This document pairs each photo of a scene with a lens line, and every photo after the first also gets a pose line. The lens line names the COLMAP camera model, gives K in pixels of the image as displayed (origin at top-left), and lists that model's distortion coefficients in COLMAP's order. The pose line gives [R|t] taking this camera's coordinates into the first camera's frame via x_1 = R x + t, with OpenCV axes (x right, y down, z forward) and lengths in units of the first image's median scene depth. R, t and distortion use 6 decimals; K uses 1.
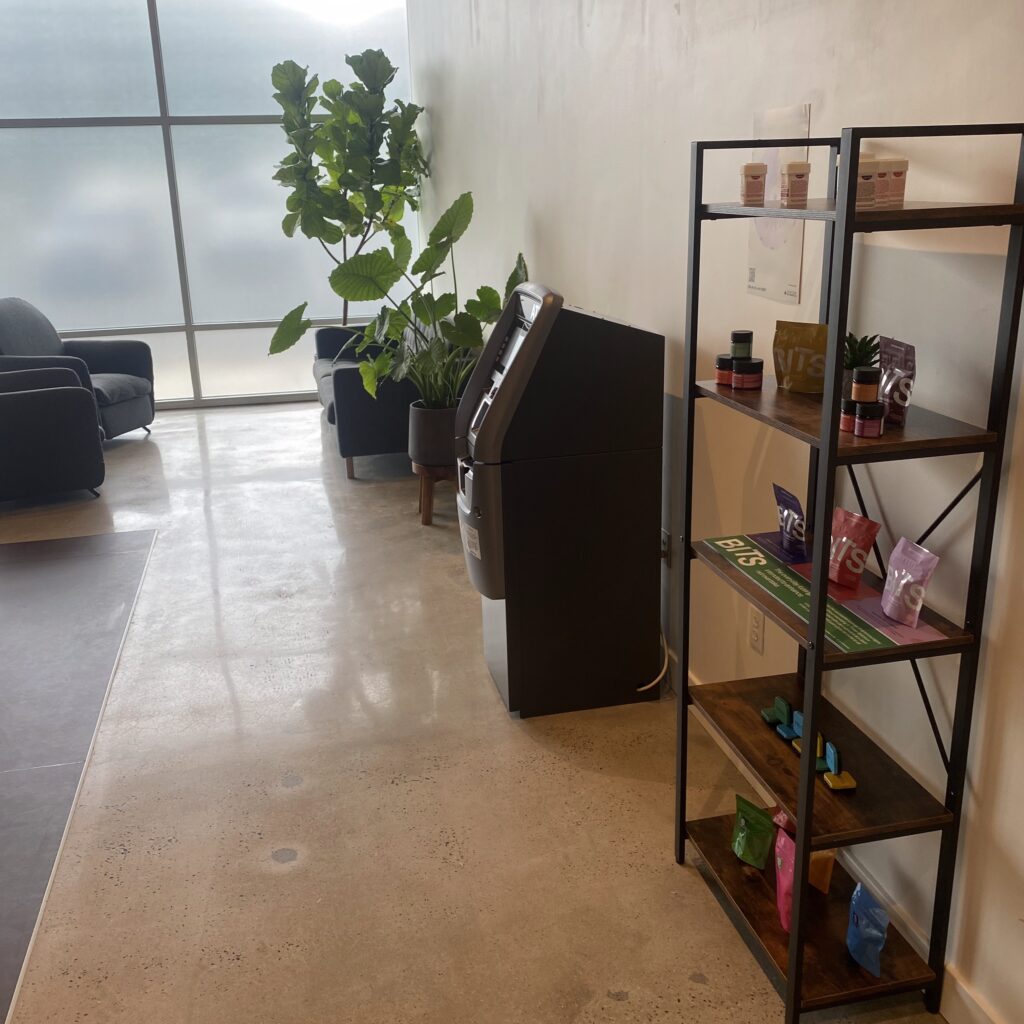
lens RADIAL K [[1030.0, 0, 505.5], [0, 1030.0, 508.1], [0, 0, 1]] dist [0.030625, 0.000000]
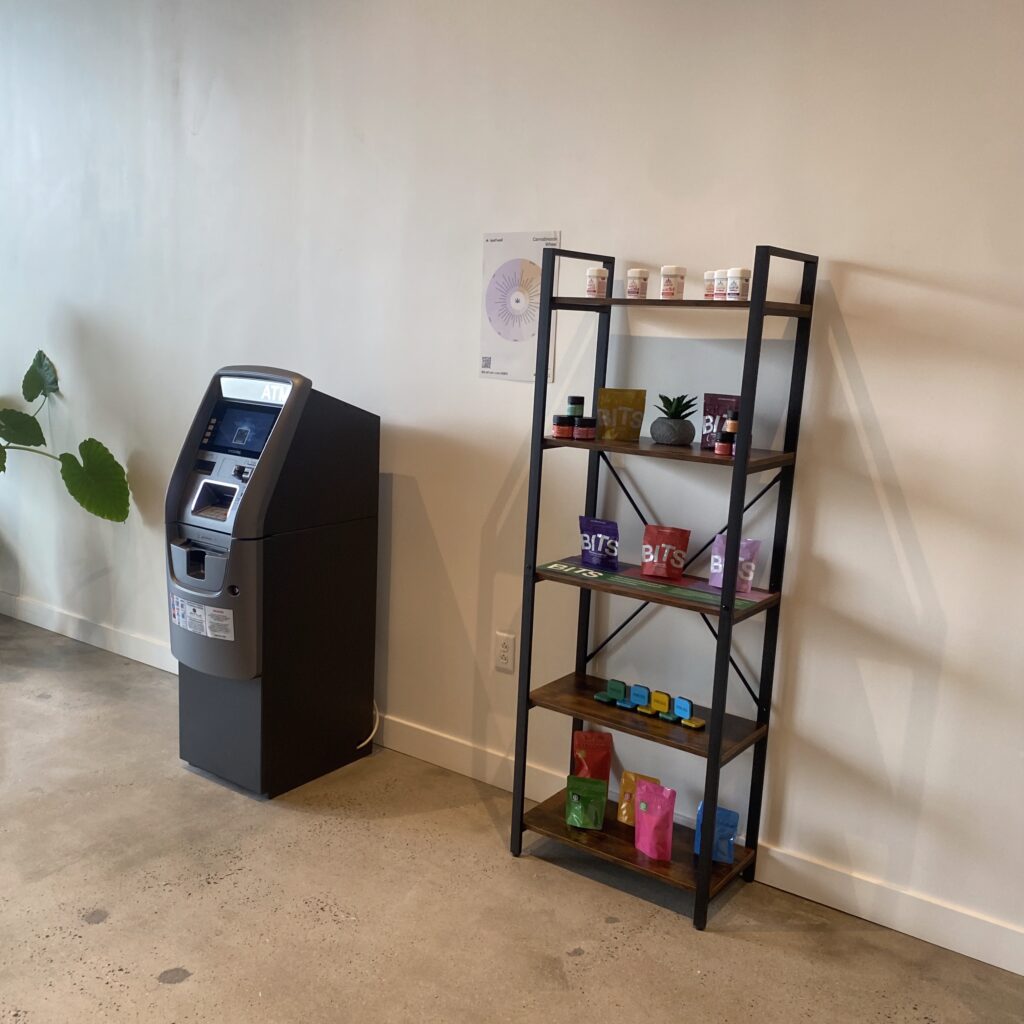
lens RADIAL K [[1030.0, 0, 502.8], [0, 1030.0, 513.2], [0, 0, 1]] dist [0.030625, 0.000000]
pose [[0.753357, -0.054341, 0.655363, -0.670790], [0.136407, 0.987818, -0.074896, 0.056606], [-0.643309, 0.145820, 0.751592, 0.102380]]
